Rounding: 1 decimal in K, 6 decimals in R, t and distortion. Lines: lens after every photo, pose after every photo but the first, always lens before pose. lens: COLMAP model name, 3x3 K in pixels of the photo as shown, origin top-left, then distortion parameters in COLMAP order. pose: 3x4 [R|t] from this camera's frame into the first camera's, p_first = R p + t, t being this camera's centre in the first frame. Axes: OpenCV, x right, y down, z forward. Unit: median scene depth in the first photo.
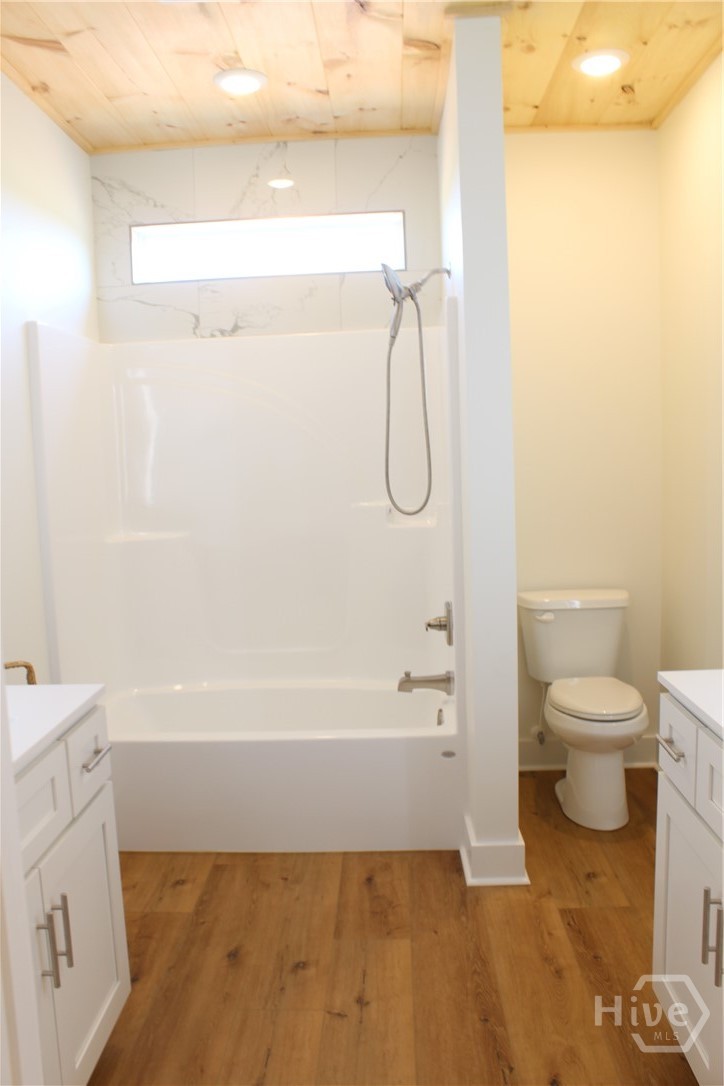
lens RADIAL K [[909.6, 0, 356.8], [0, 909.6, 537.8], [0, 0, 1]] dist [-0.171172, 0.153398]
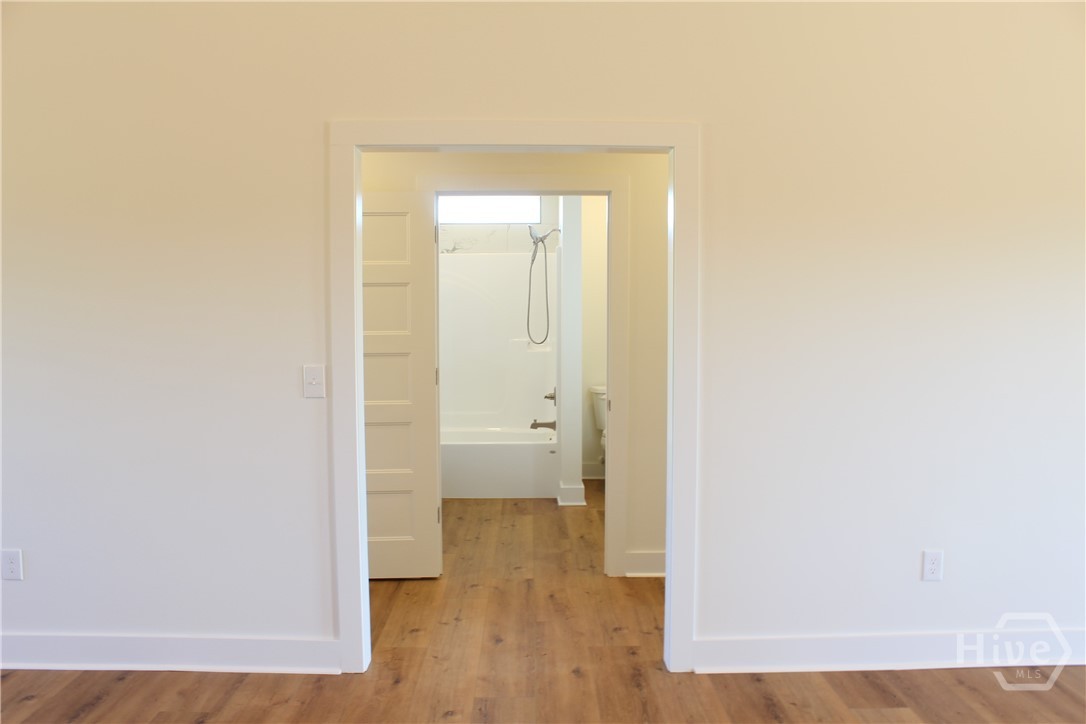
lens RADIAL K [[909.6, 0, 544.9], [0, 909.6, 364.9], [0, 0, 1]] dist [-0.171172, 0.153398]
pose [[0.998068, 0.030149, 0.054322, -0.040388], [-0.028094, 0.998875, -0.038208, 0.105234], [-0.055413, 0.036608, 0.997792, -1.130106]]
